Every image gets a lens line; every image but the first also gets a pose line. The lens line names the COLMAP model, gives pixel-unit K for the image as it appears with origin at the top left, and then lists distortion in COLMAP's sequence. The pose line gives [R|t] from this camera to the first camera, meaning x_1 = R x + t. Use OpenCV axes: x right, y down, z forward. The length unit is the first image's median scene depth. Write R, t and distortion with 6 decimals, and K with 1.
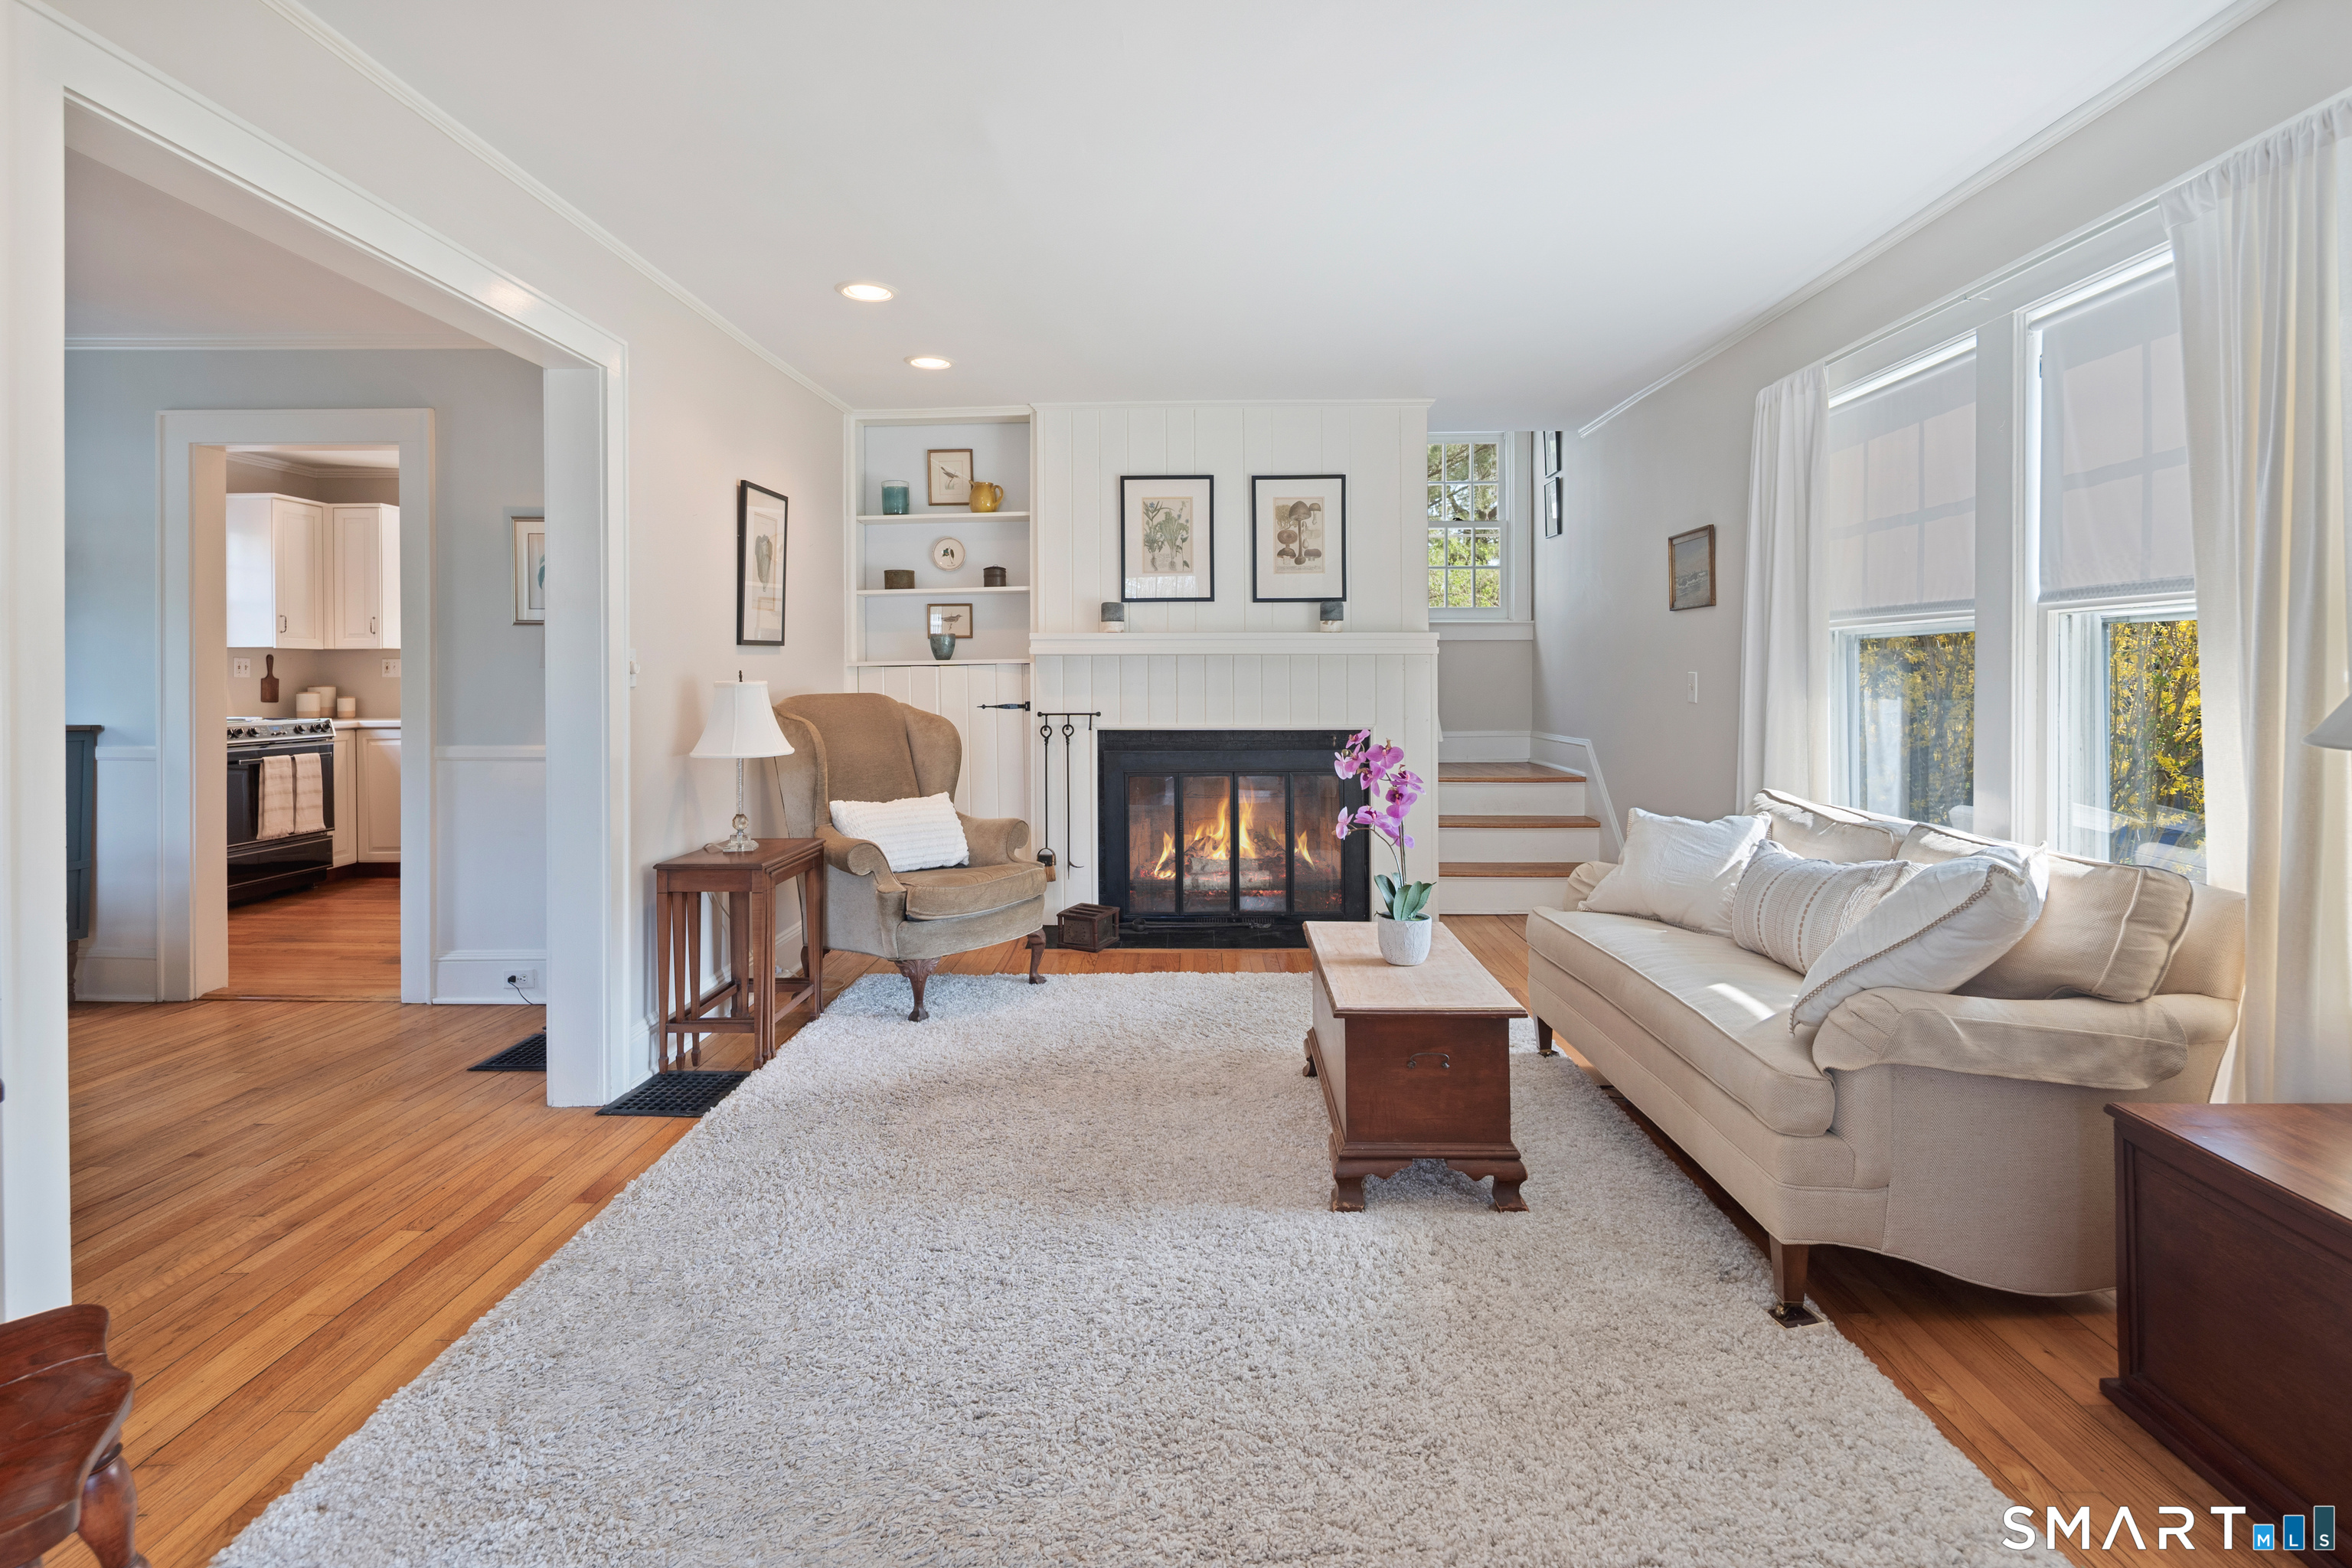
lens RADIAL K [[1195.6, 0, 1174.8], [0, 1195.6, 733.0], [0, 0, 1]] dist [0.003753, -0.003332]
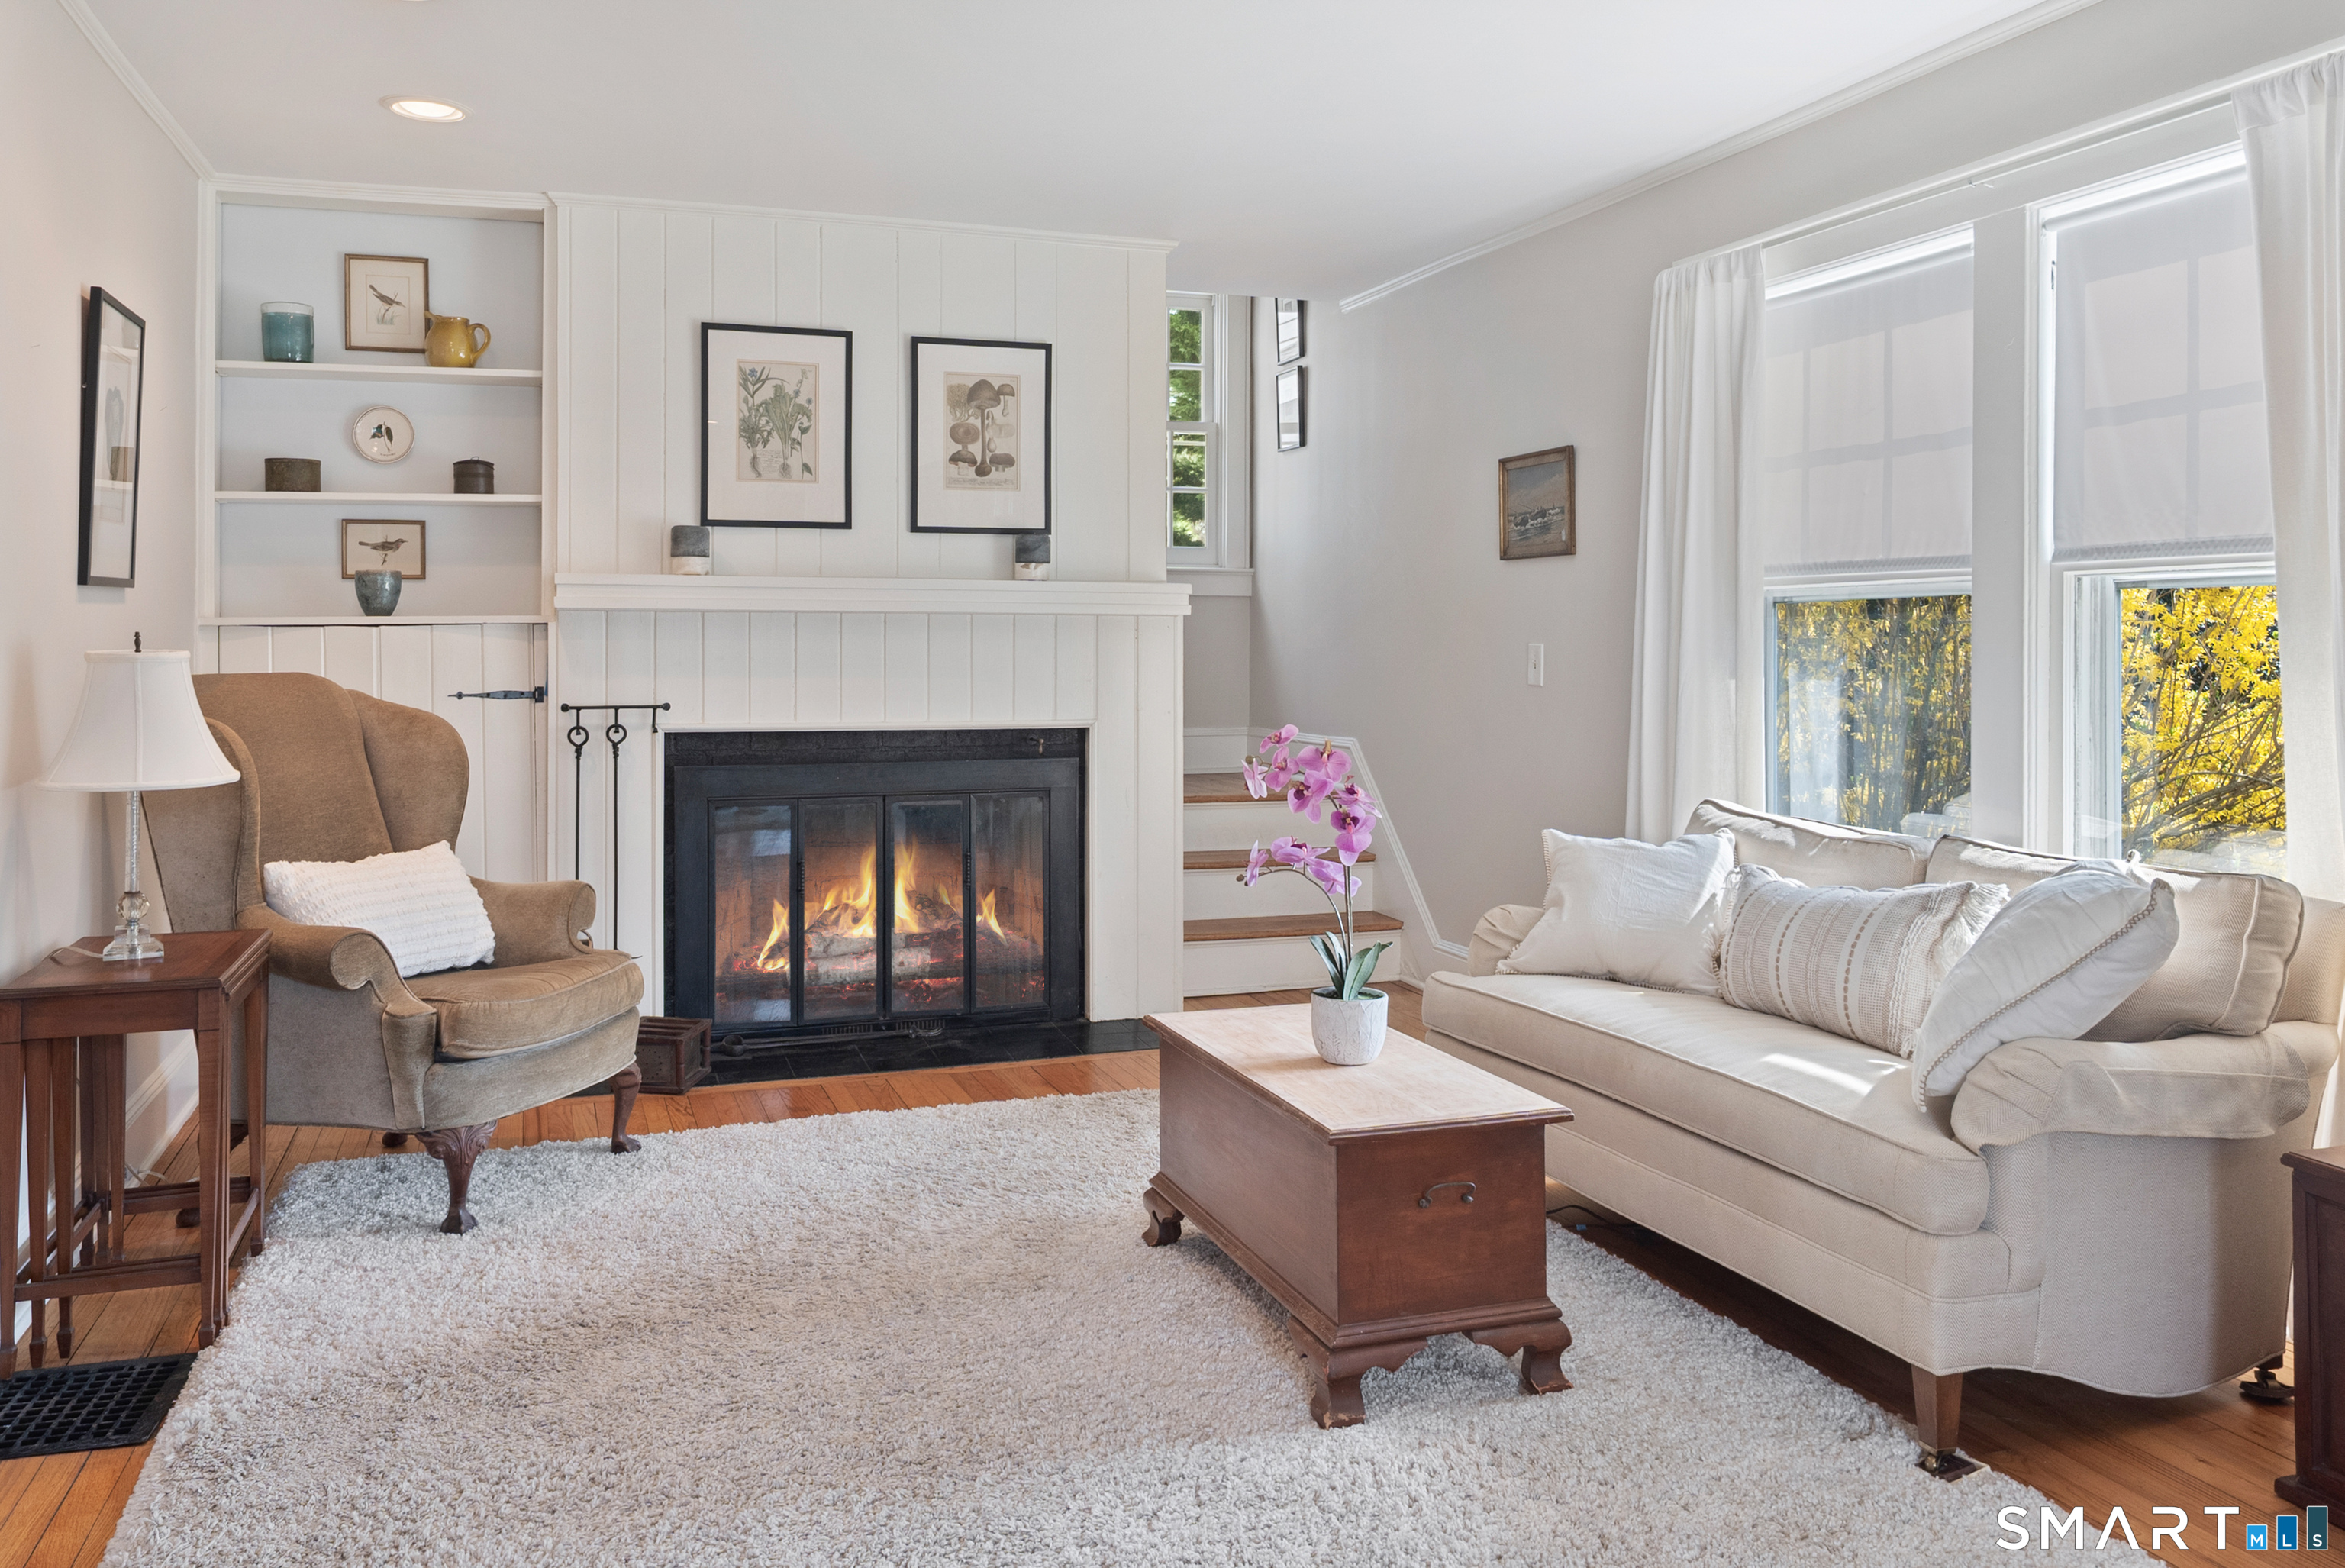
lens RADIAL K [[1845.0, 0, 1177.1], [0, 1845.0, 717.8], [0, 0, 1]] dist [0.004722, -0.002905]
pose [[0.932142, -0.008996, 0.361982, -0.256431], [0.012365, 0.999899, -0.006989, -0.000590], [-0.361882, 0.010991, 0.932159, 0.032991]]
